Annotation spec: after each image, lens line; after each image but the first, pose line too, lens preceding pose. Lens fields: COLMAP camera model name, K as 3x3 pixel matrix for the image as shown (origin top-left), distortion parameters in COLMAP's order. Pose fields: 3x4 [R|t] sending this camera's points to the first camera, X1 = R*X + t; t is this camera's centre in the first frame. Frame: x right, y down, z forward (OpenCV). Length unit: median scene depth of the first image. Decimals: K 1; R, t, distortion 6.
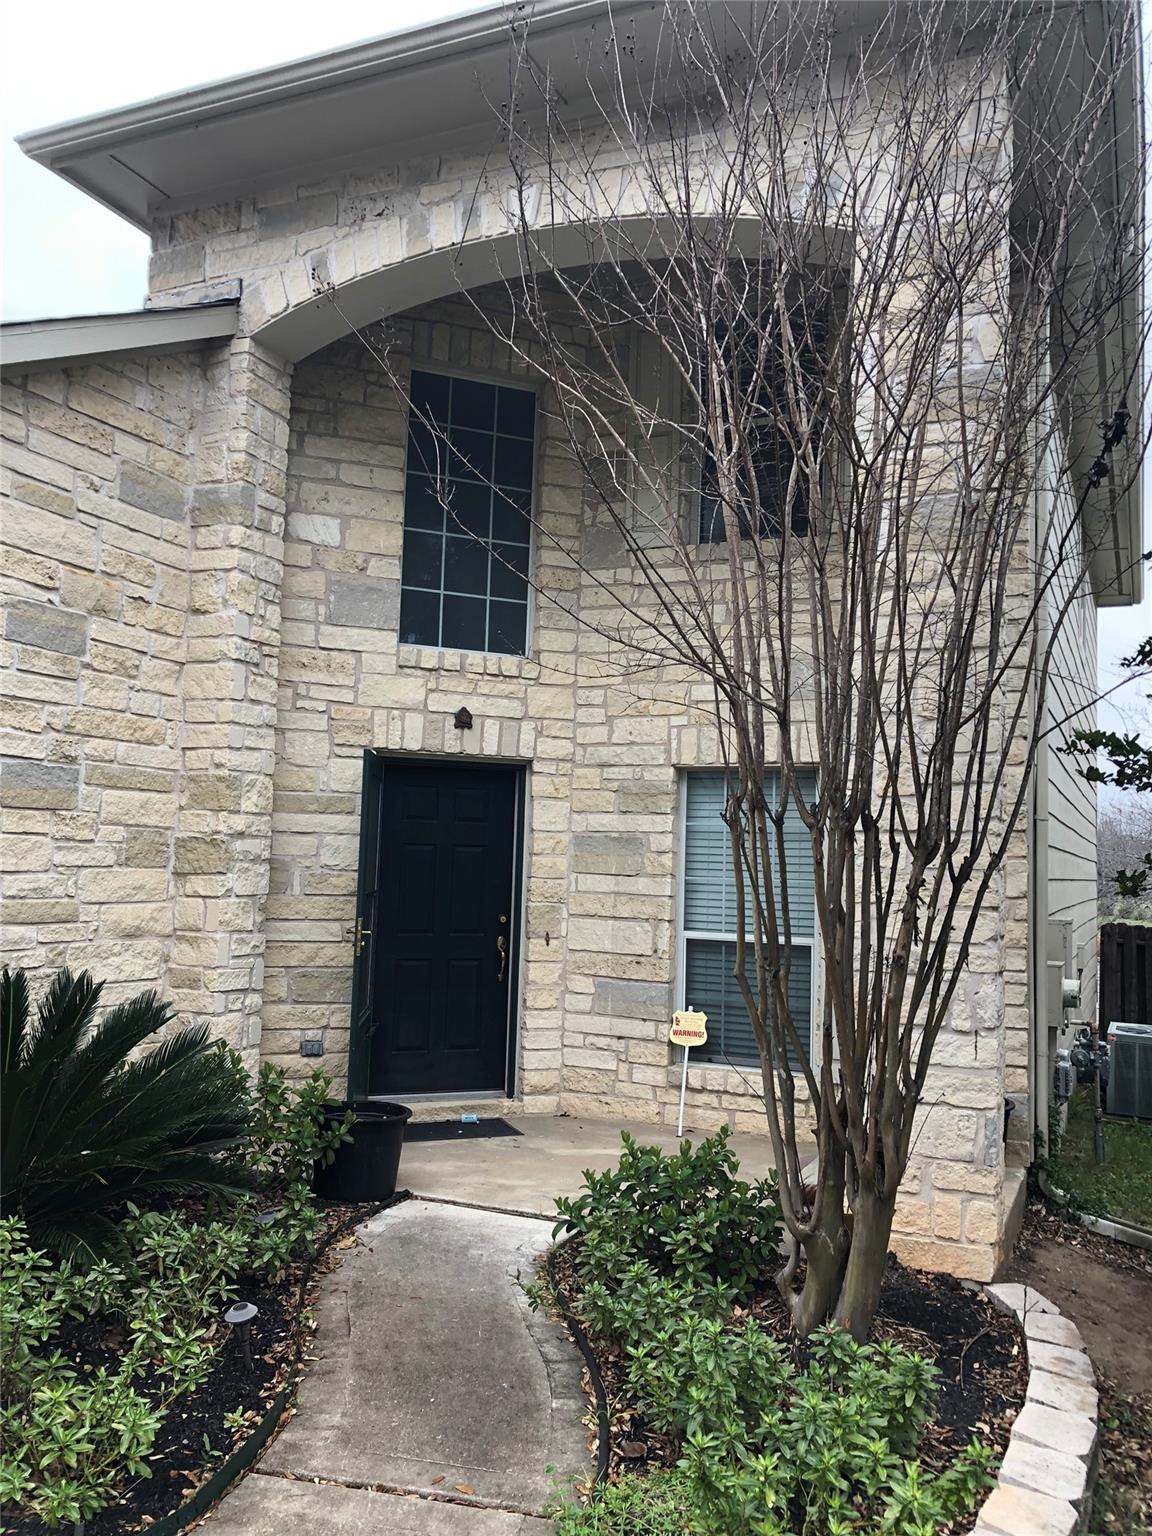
lens RADIAL K [[1242.2, 0, 576.0], [0, 1242.2, 768.0], [0, 0, 1]] dist [0.061618, -0.080253]
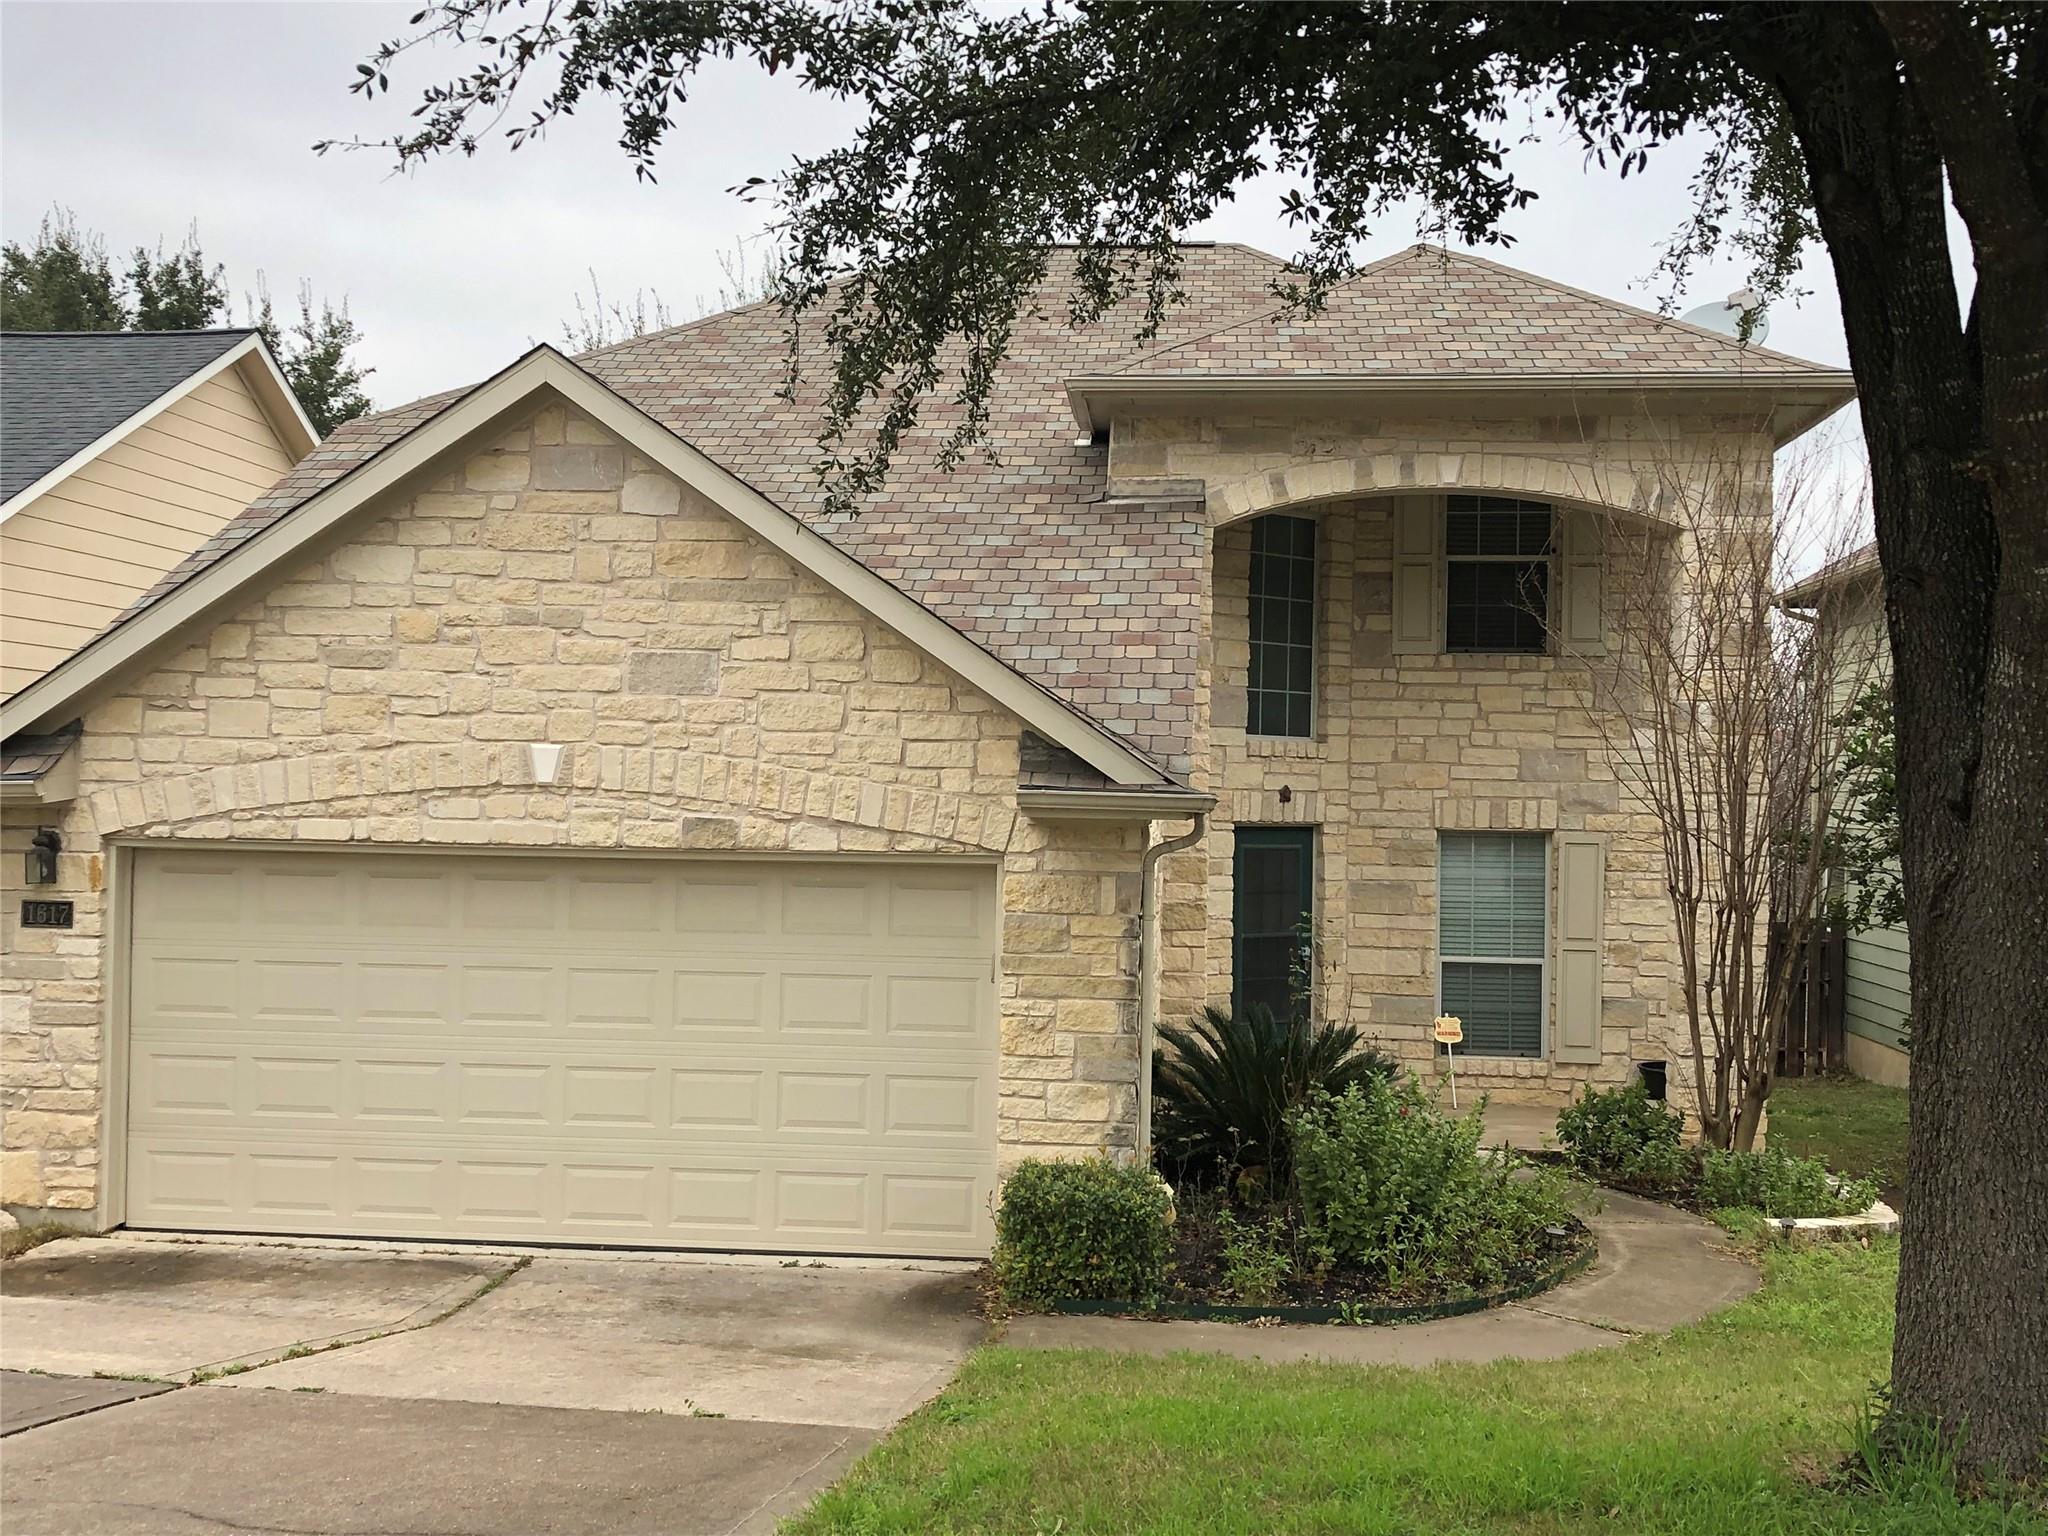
lens RADIAL K [[2244.8, 0, 995.9], [0, 2244.8, 767.4], [0, 0, 1]] dist [0.118824, -0.250726]
pose [[0.950327, -0.012051, 0.311019, -1.084166], [-0.010077, 0.997535, 0.069440, -0.223601], [-0.311089, -0.069125, 0.947863, -1.069157]]
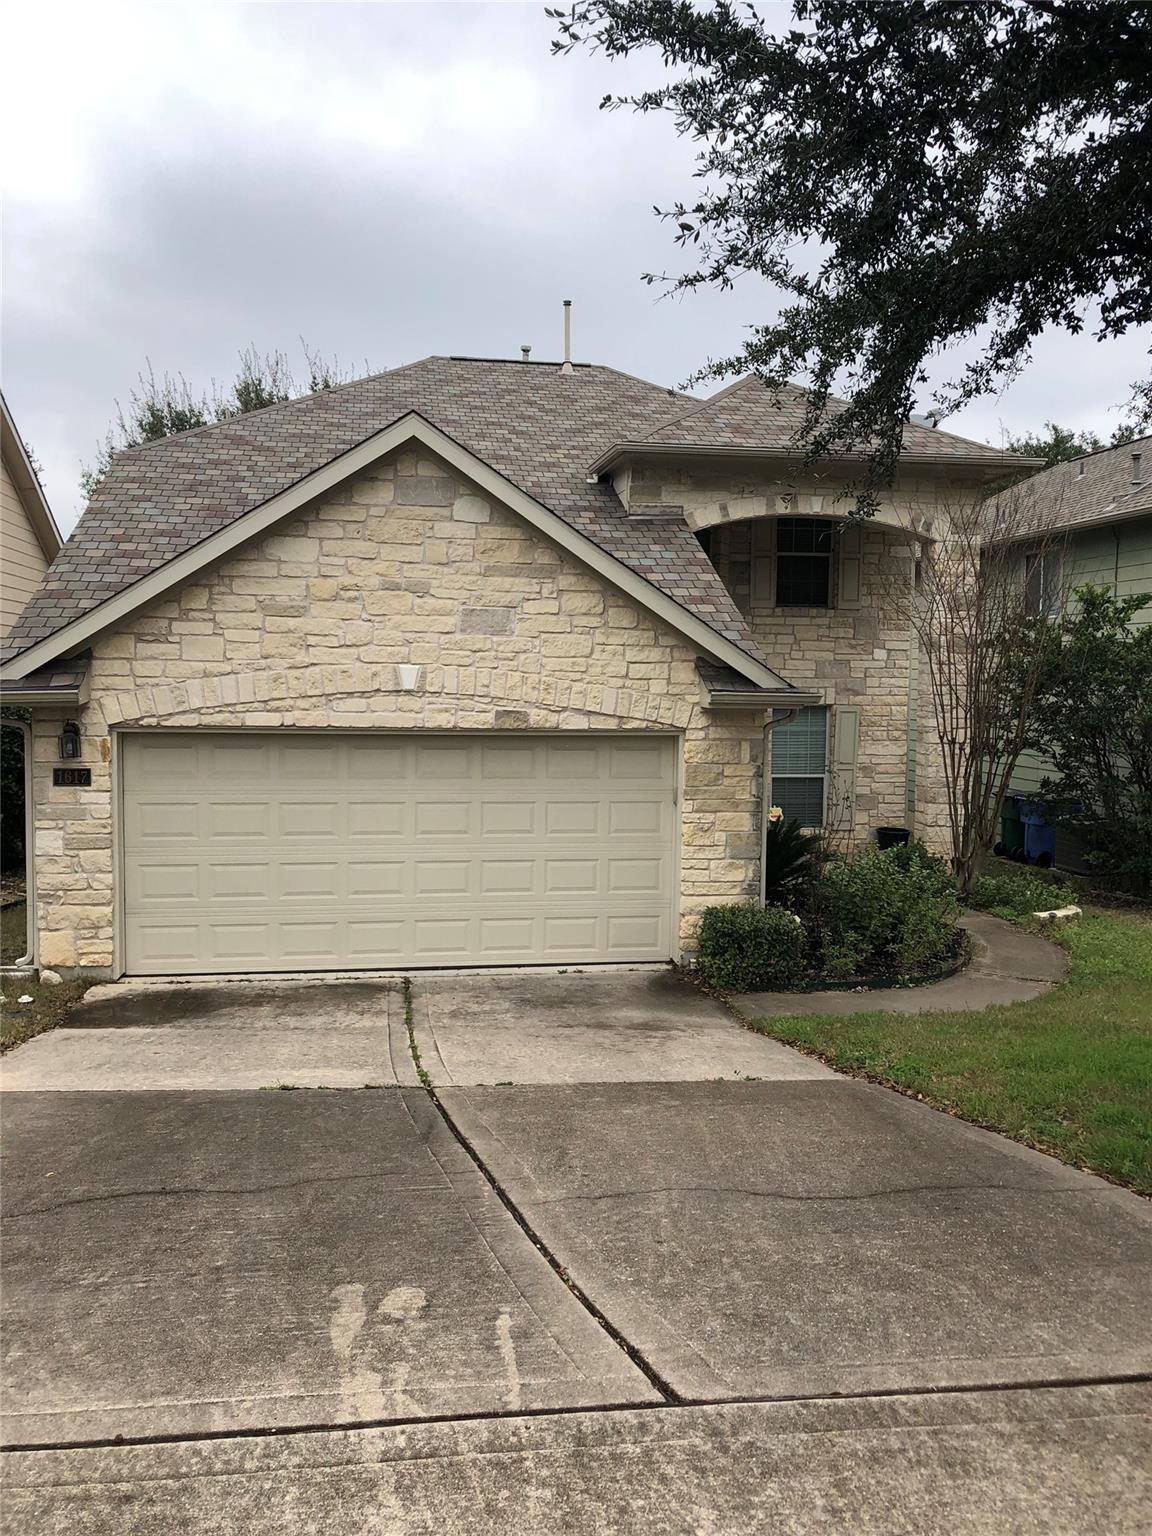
lens RADIAL K [[1235.3, 0, 576.0], [0, 1235.3, 768.0], [0, 0, 1]] dist [0.106856, -0.186265]
pose [[0.840155, -0.061559, 0.538842, -1.497535], [-0.024845, 0.988126, 0.151624, -0.229101], [-0.541777, -0.140775, 0.828649, -0.747011]]
